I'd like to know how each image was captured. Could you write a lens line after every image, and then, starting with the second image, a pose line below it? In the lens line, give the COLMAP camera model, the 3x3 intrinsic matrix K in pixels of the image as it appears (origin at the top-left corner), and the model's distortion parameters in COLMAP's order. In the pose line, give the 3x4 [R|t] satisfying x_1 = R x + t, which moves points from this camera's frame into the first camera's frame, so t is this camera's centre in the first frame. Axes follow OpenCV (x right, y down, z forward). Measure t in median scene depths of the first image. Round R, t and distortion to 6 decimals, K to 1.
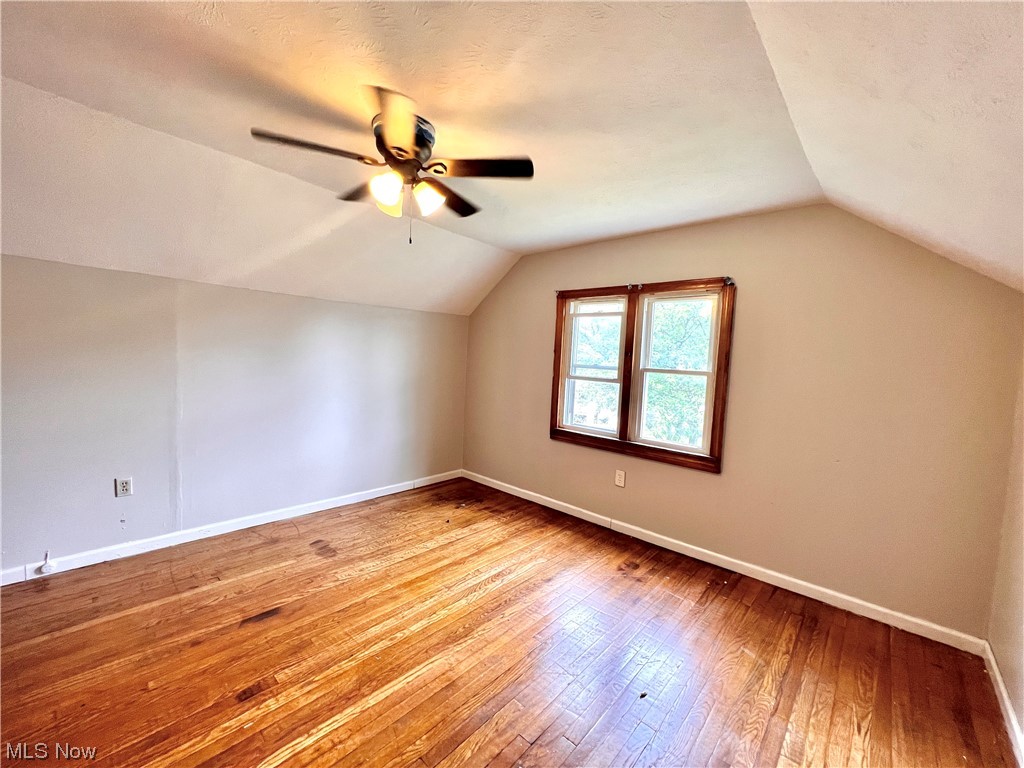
lens RADIAL K [[410.9, 0, 511.6], [0, 410.9, 382.8], [0, 0, 1]] dist [-0.003405, 0.001000]
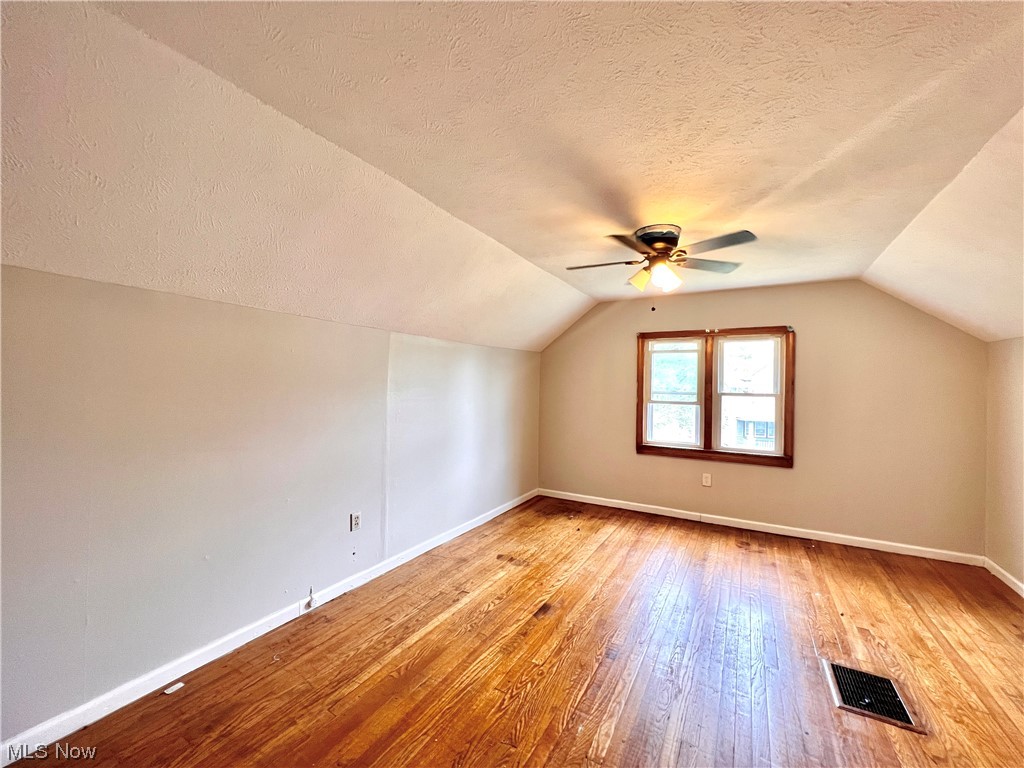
lens RADIAL K [[410.9, 0, 511.6], [0, 410.9, 382.8], [0, 0, 1]] dist [-0.003405, 0.001000]
pose [[0.976888, -0.033961, 0.211036, -0.613472], [0.046018, 0.997561, -0.052485, -0.029640], [-0.208739, 0.060983, 0.976068, -0.138748]]
